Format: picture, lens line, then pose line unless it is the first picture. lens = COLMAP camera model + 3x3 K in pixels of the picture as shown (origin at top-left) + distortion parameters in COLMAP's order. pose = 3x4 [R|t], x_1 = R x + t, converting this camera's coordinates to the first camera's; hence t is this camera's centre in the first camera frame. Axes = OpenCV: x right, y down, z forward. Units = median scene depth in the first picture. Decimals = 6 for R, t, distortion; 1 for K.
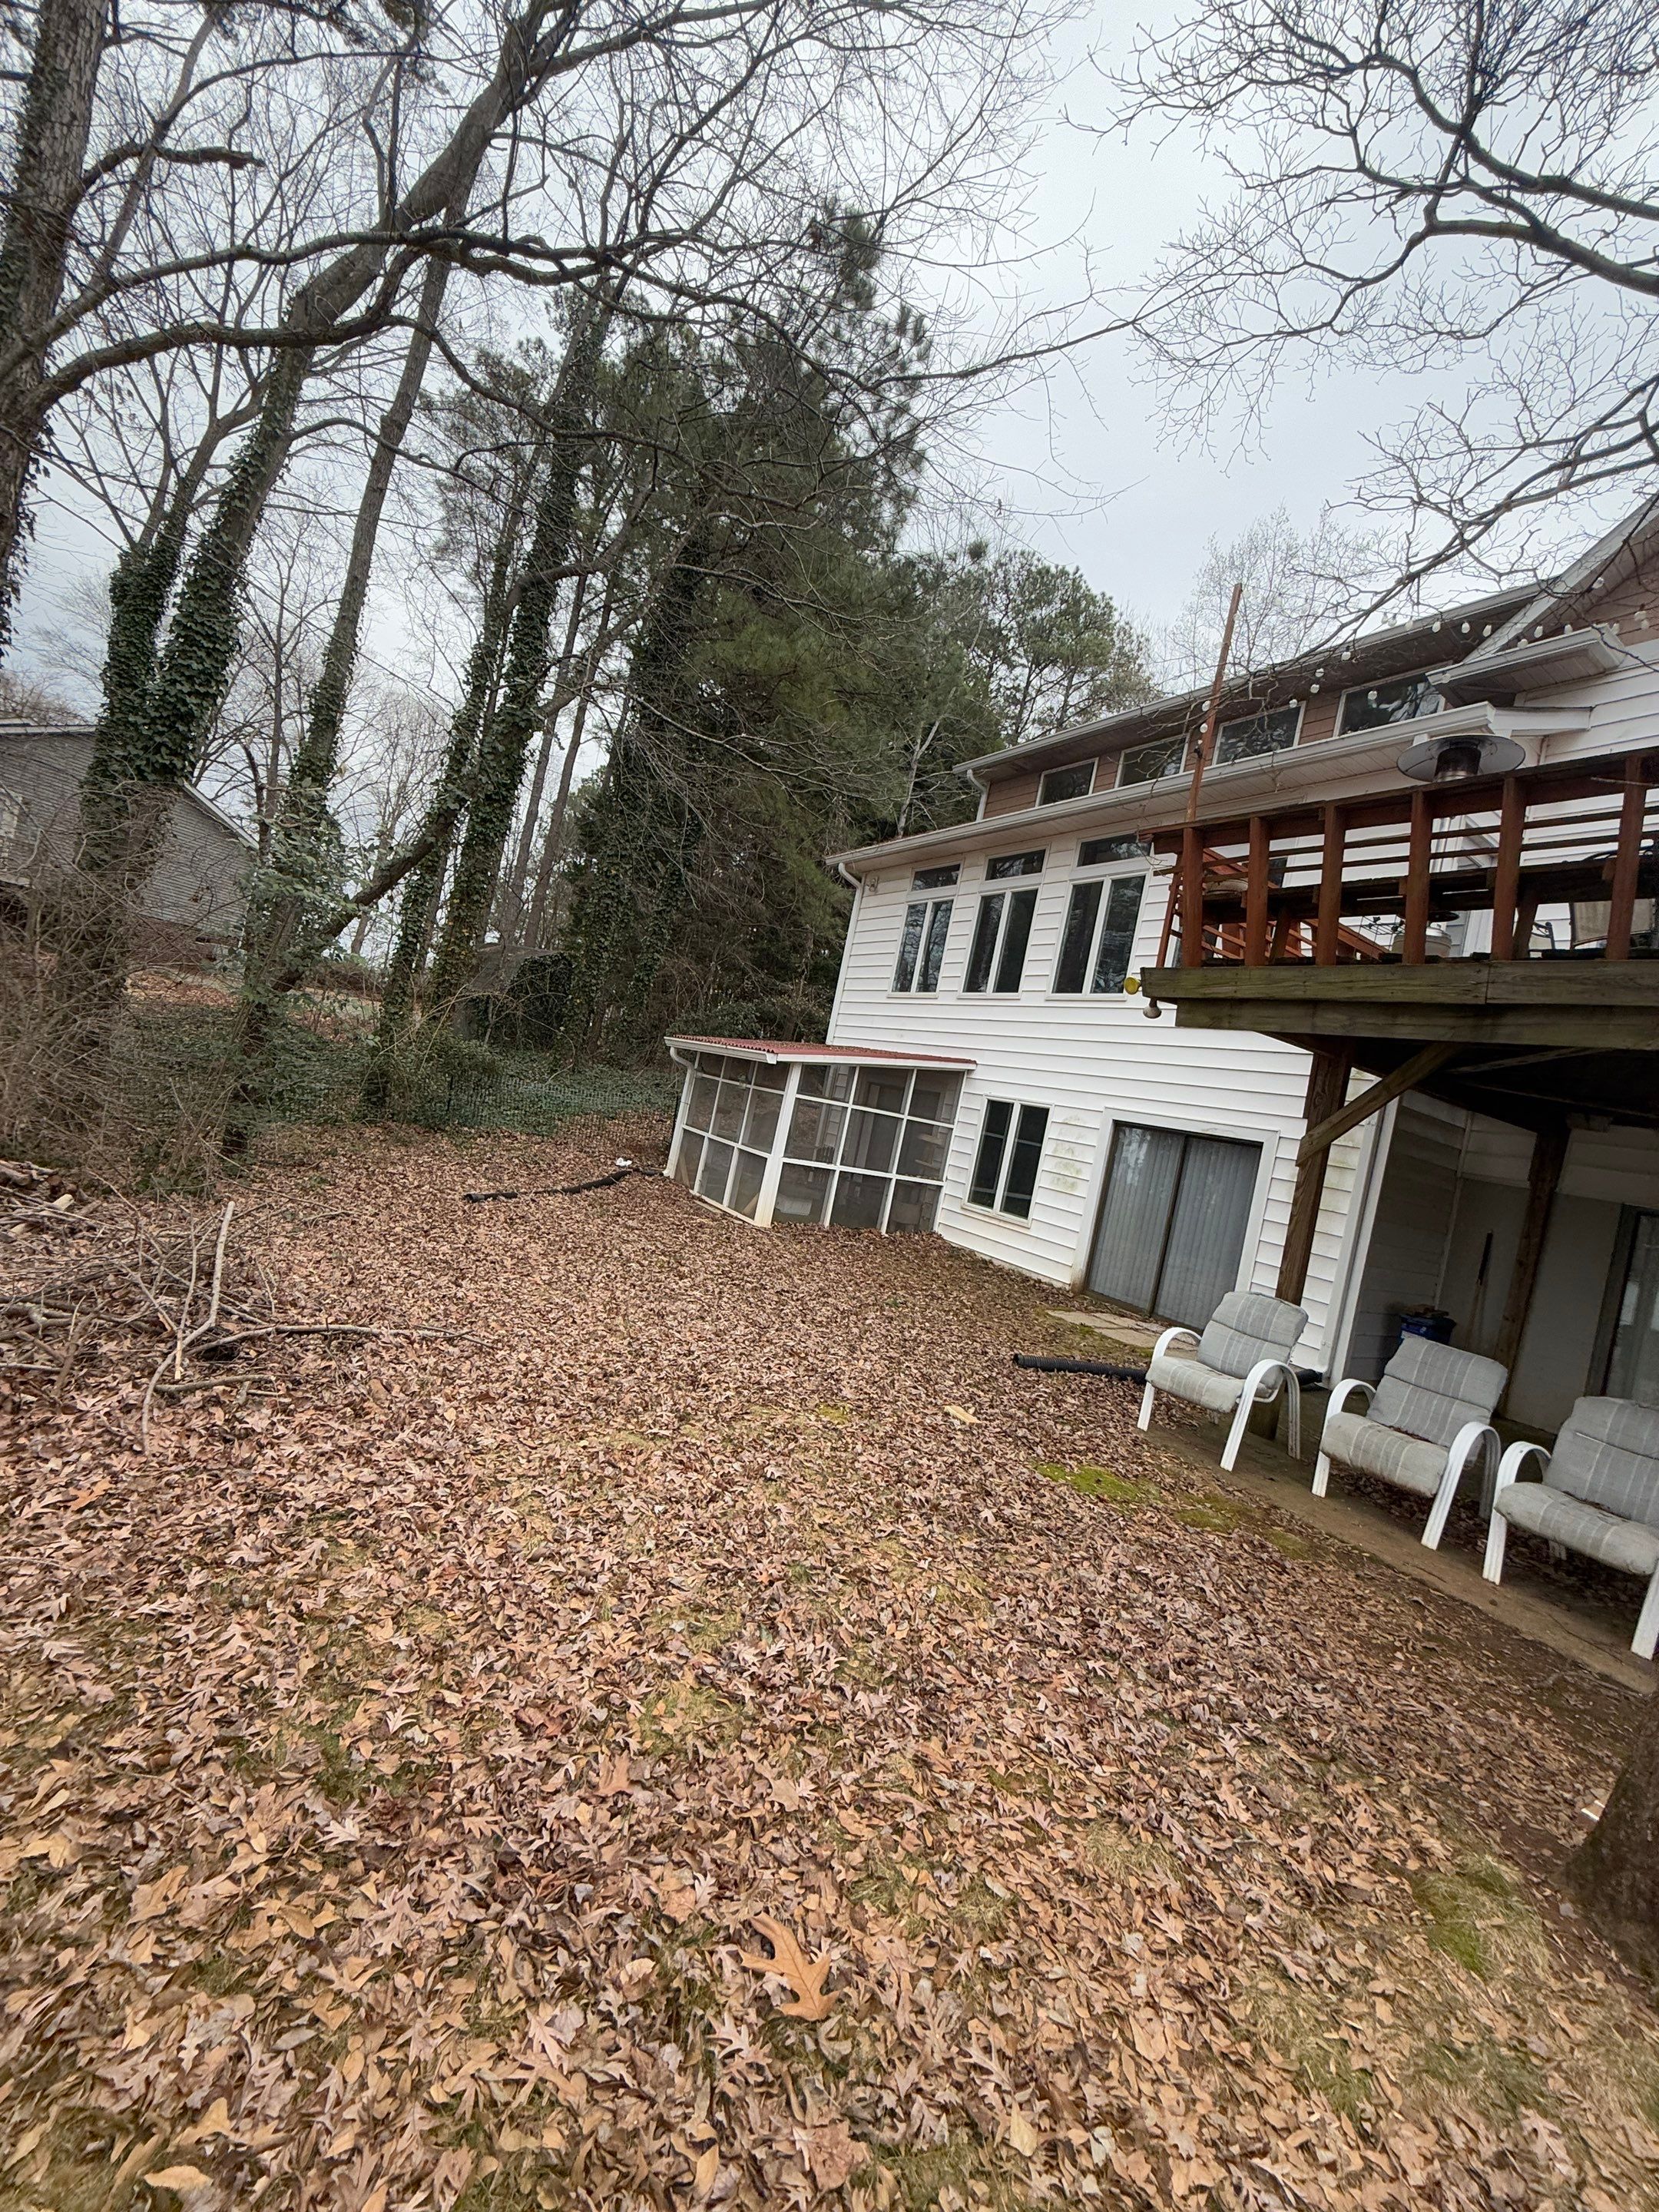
lens RADIAL K [[883.9, 0, 829.5], [0, 883.9, 1106.0], [0, 0, 1]] dist [-0.000901, -0.000038]
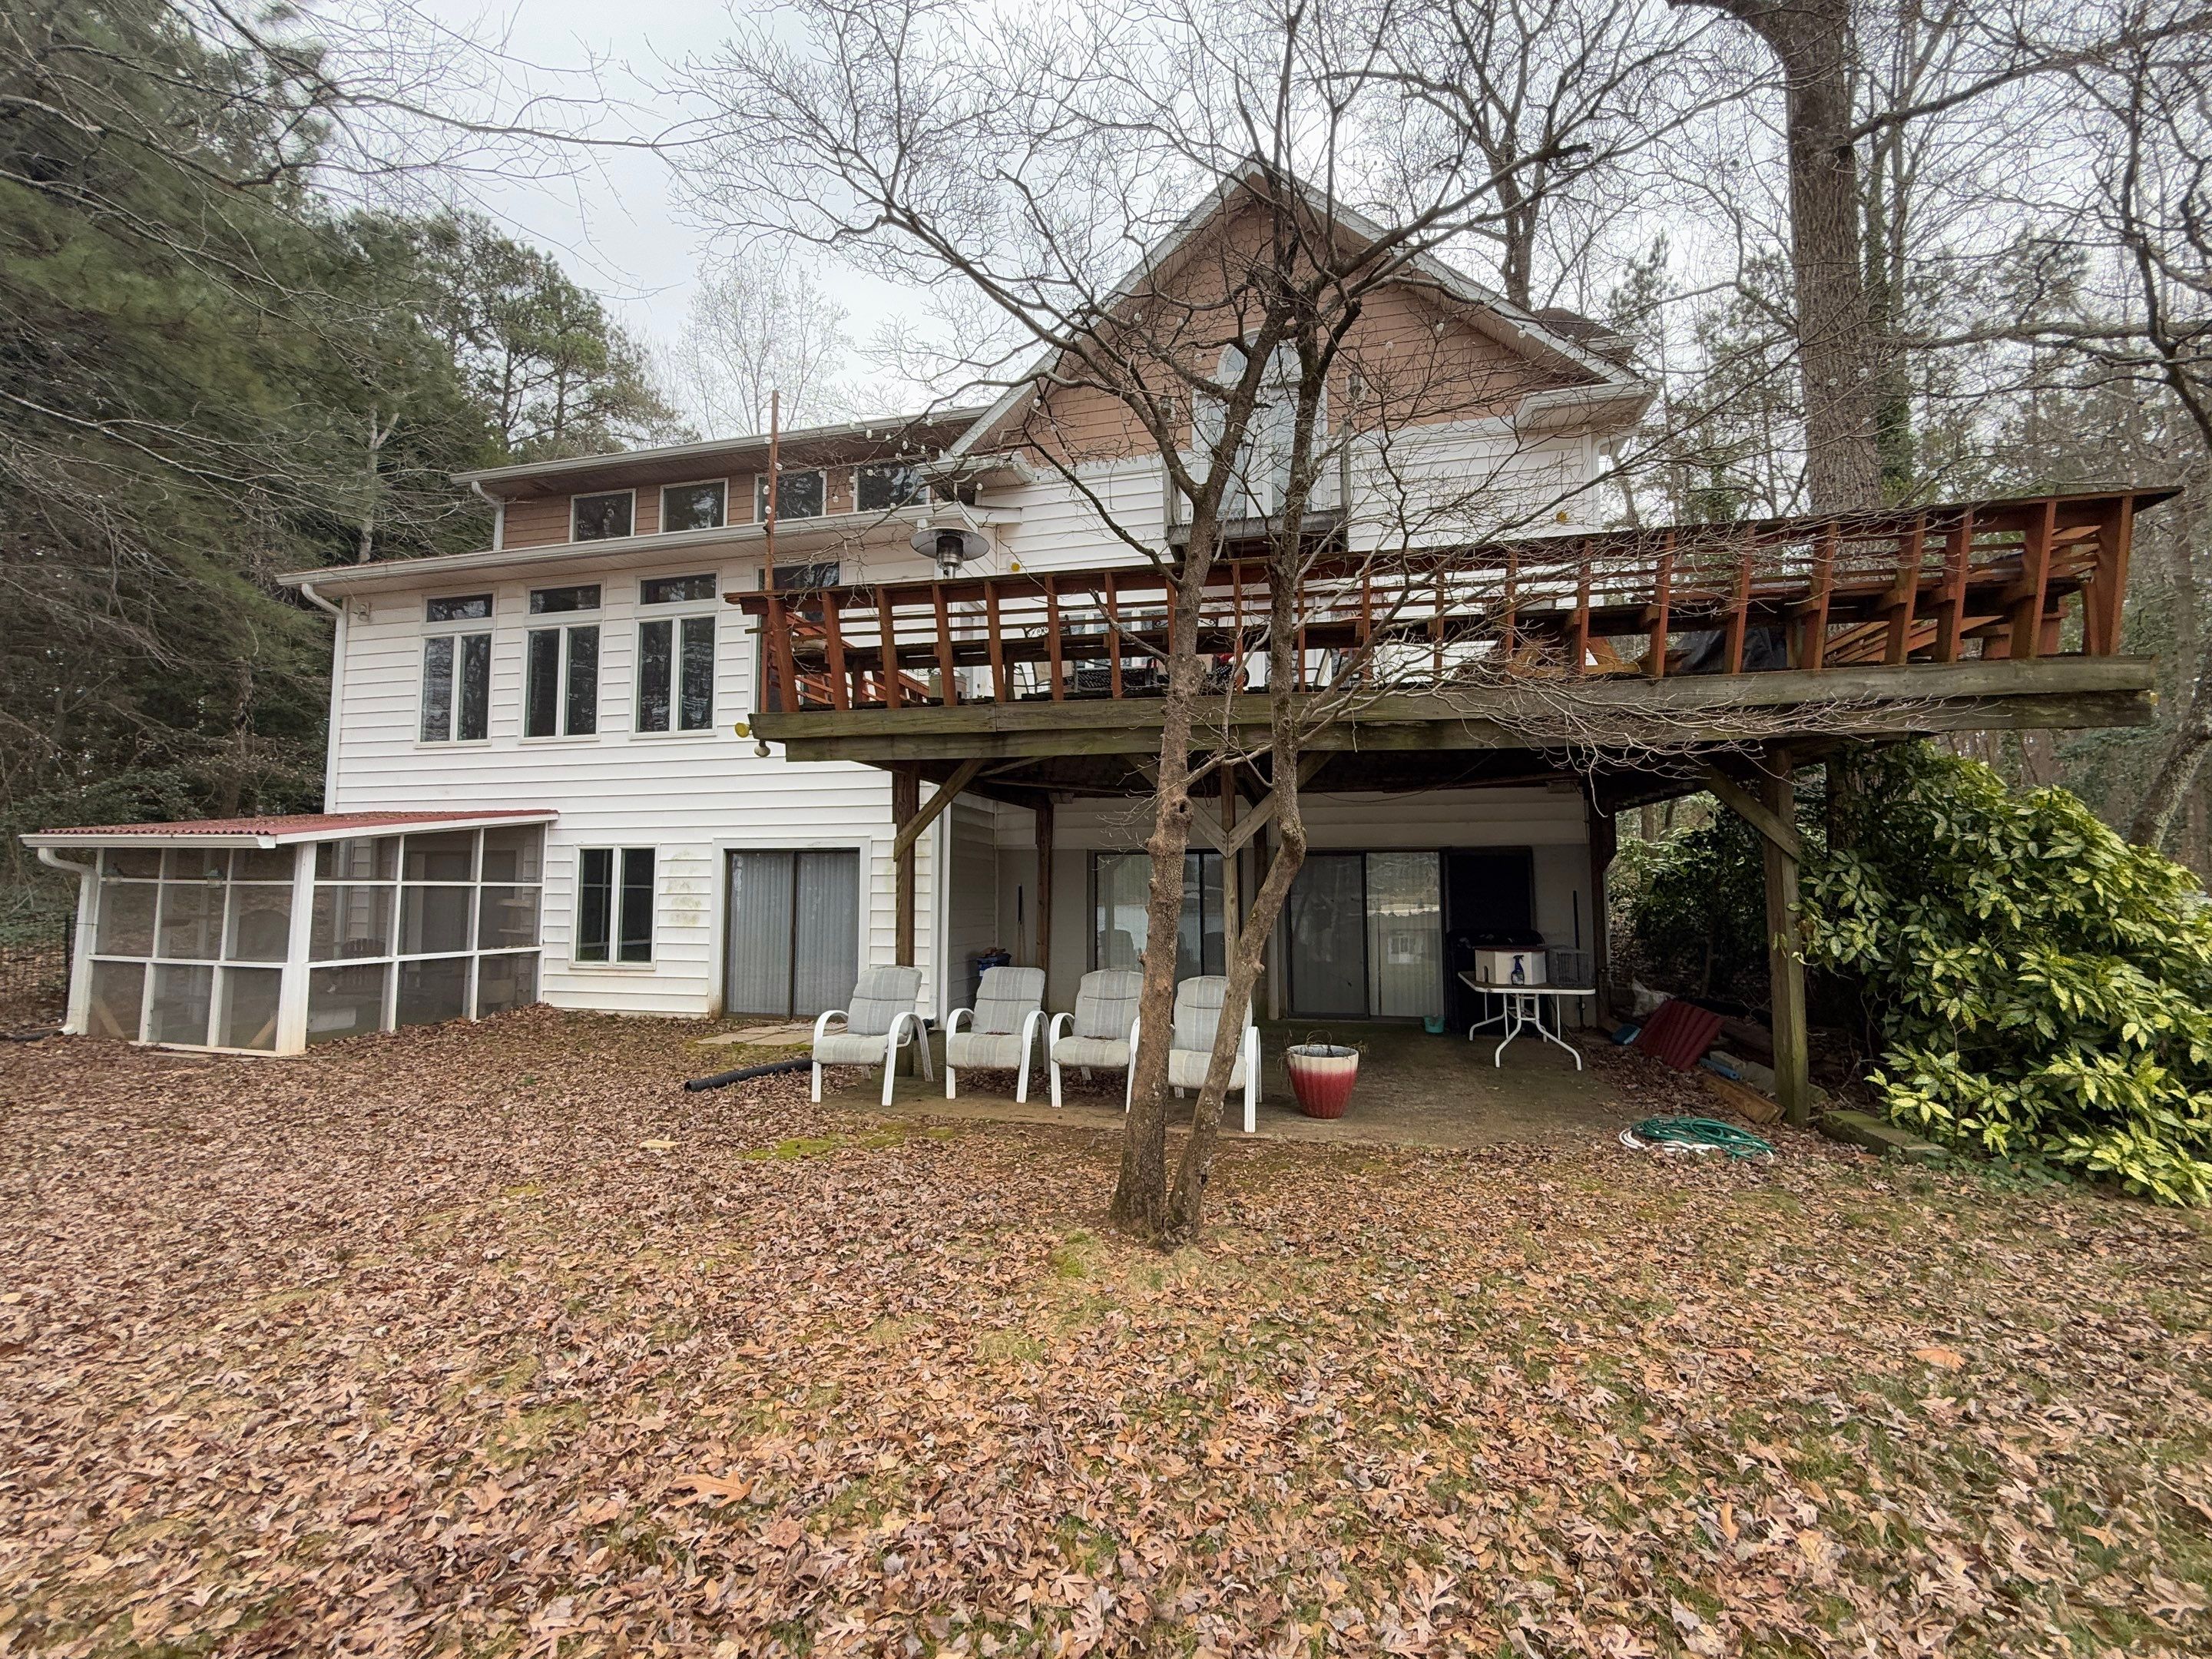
lens RADIAL K [[878.5, 0, 1107.7], [0, 878.5, 834.7], [0, 0, 1]] dist [-0.000430, 0.000280]
pose [[0.716145, -0.149823, 0.681681, -0.072248], [0.142184, 0.987524, 0.067671, -0.008015], [-0.683315, 0.048462, 0.728513, -0.089597]]
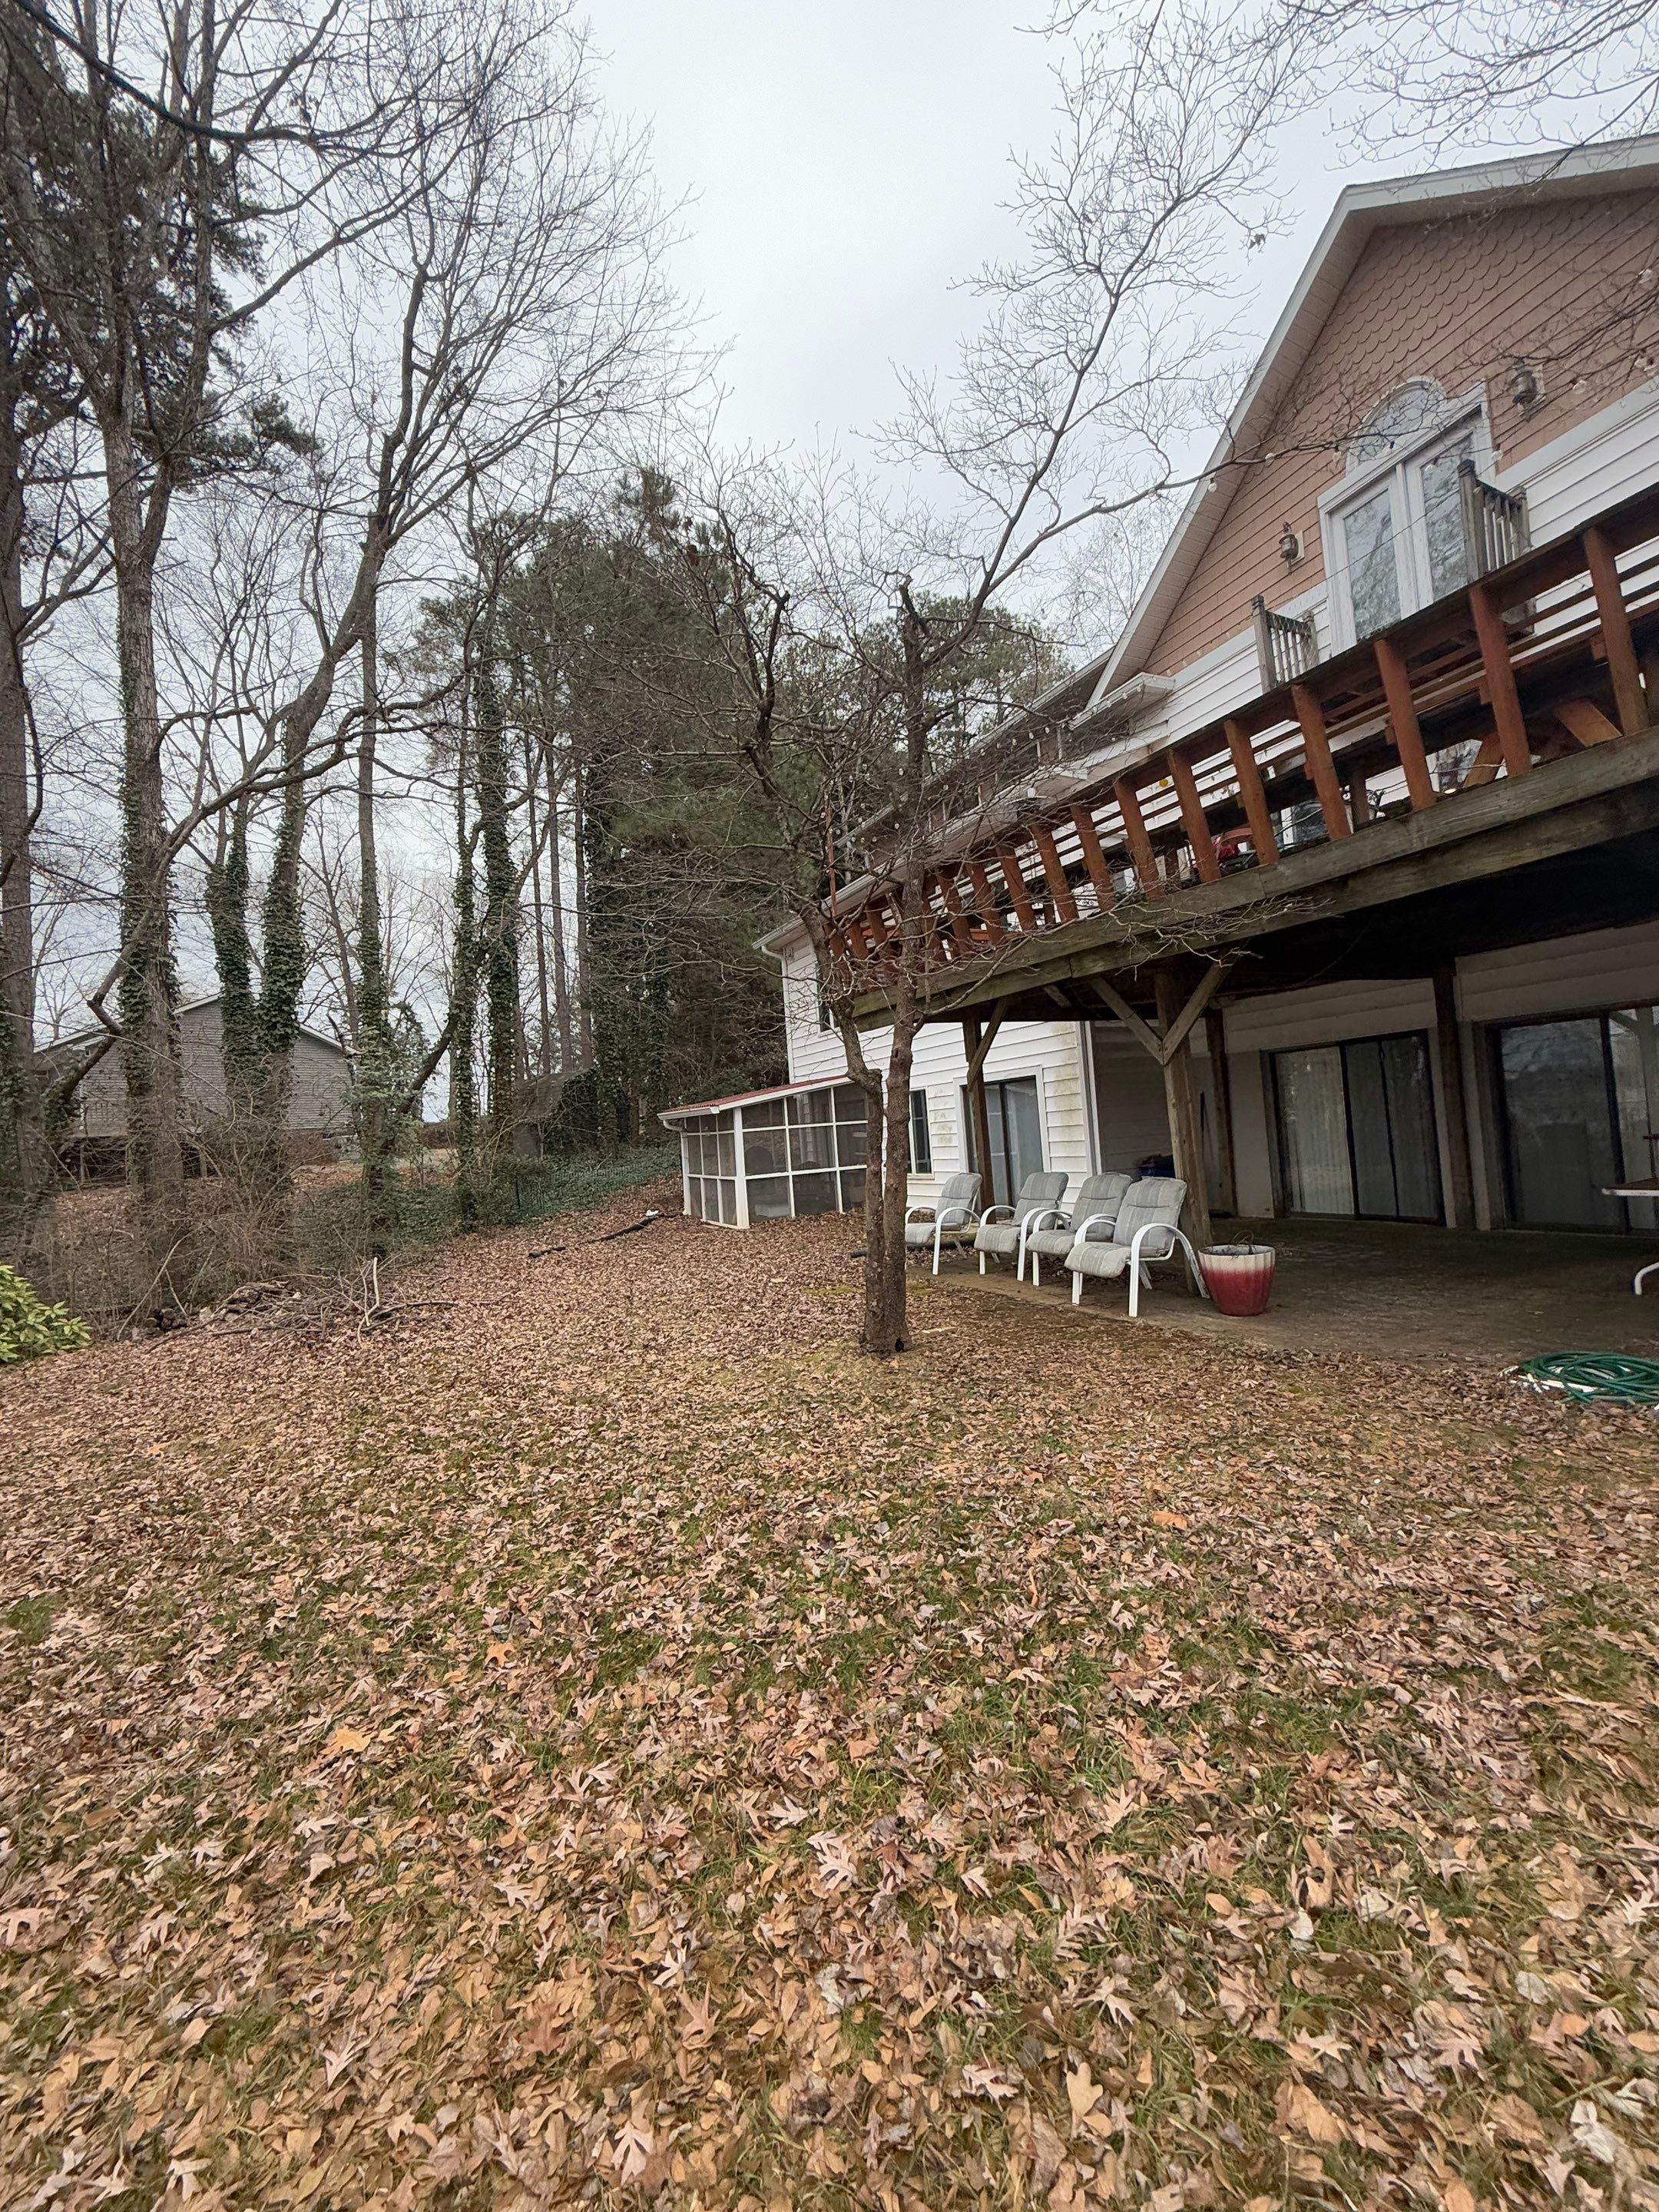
lens RADIAL K [[868.7, 0, 823.3], [0, 868.7, 1099.9], [0, 0, 1]] dist [-0.000102, 0.000347]
pose [[0.957781, -0.269778, -0.099373, 0.280437], [0.264636, 0.962355, -0.061969, 0.072856], [0.112350, 0.033056, 0.993119, -0.407272]]
